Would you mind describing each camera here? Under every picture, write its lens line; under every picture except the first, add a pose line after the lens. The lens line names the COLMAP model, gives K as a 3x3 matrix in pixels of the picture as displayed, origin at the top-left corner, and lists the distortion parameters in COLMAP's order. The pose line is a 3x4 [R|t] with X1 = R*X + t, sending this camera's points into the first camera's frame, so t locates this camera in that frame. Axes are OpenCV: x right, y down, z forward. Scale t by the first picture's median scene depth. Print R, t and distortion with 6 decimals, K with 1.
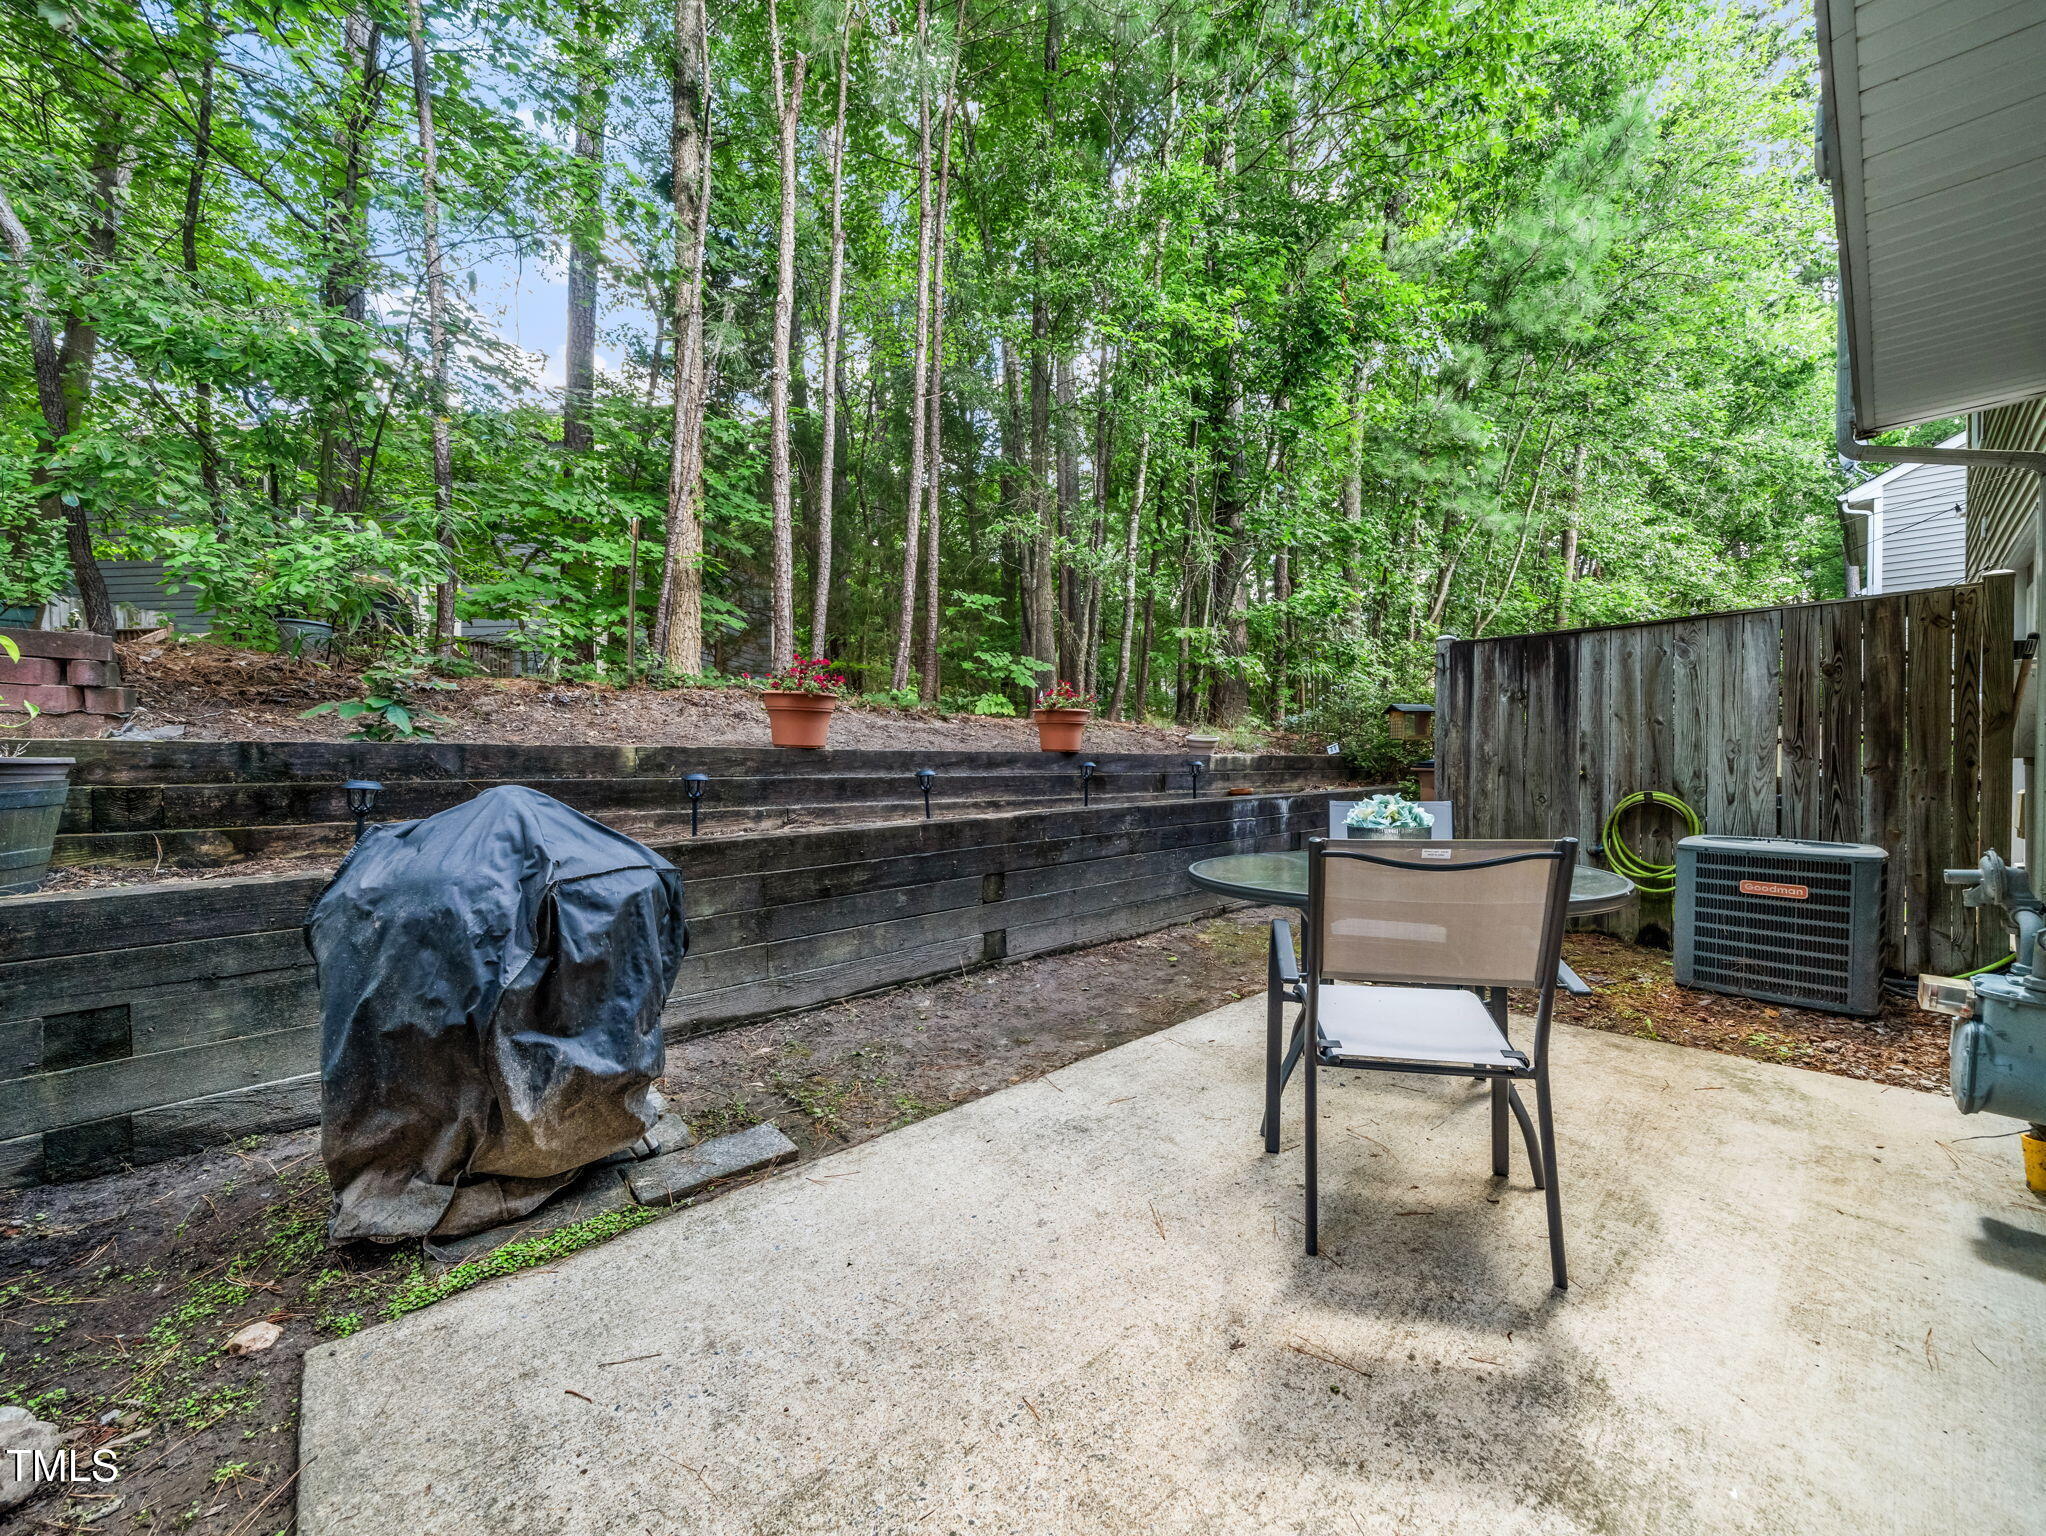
lens RADIAL K [[812.6, 0, 1026.1], [0, 812.6, 746.3], [0, 0, 1]] dist [-0.007335, 0.000354]
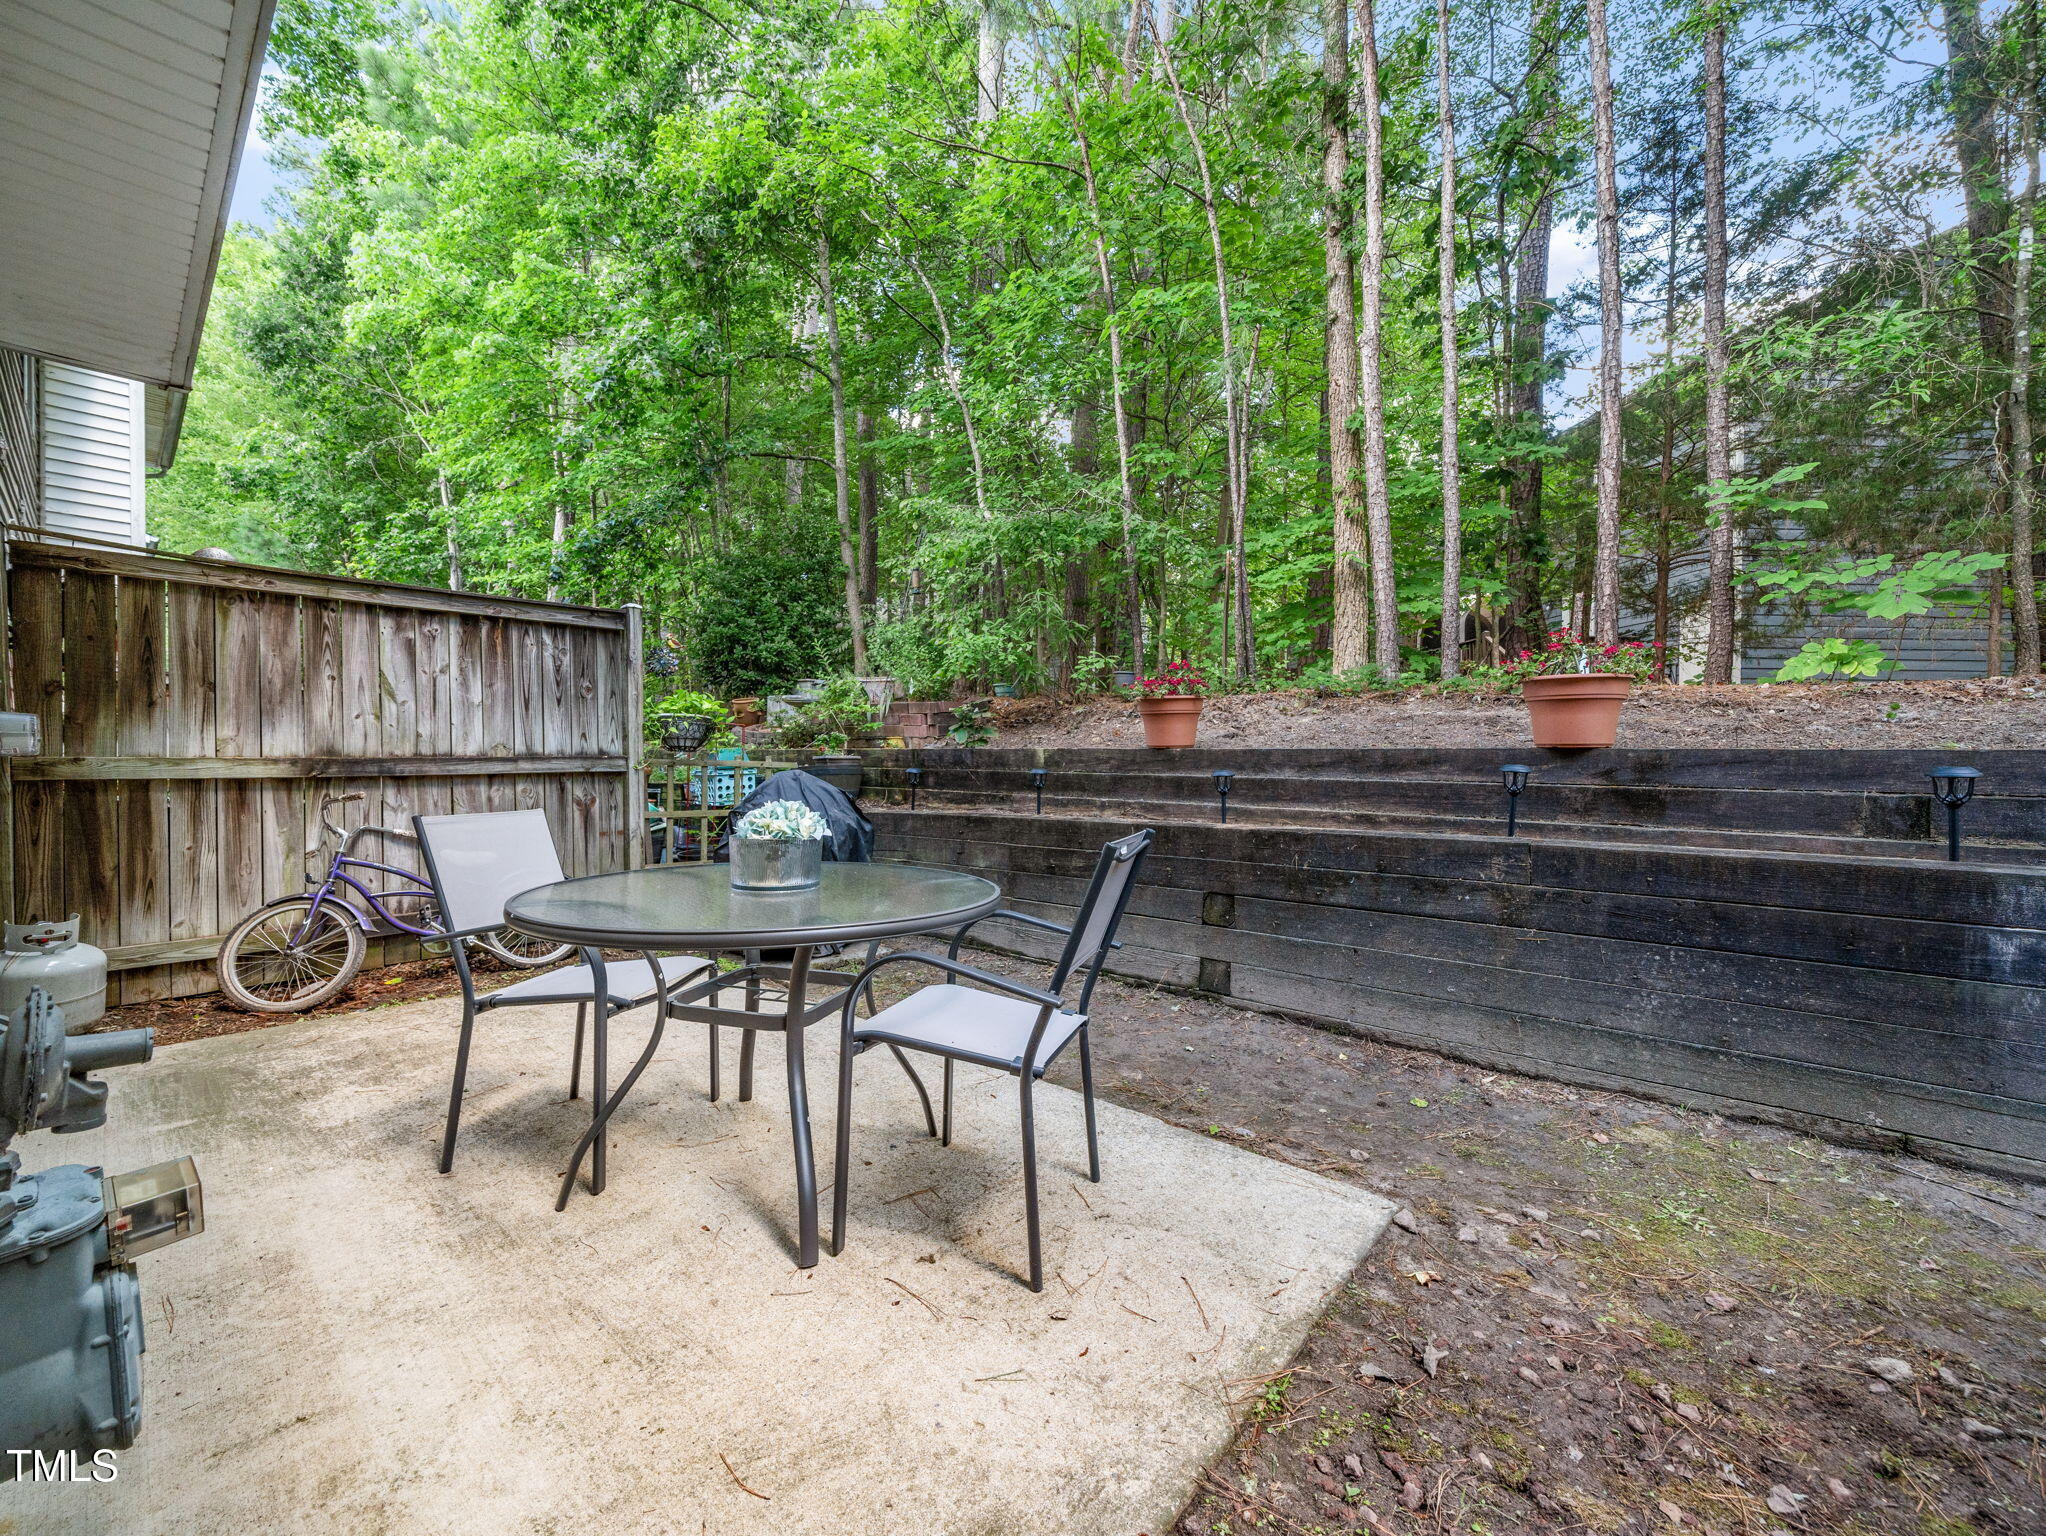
lens RADIAL K [[847.6, 0, 1029.4], [0, 847.6, 775.7], [0, 0, 1]] dist [-0.002066, -0.000331]
pose [[0.076657, 0.022542, -0.996803, 0.782046], [0.012123, 0.999649, 0.023539, 0.009999], [0.996984, -0.013888, 0.076357, 0.697129]]
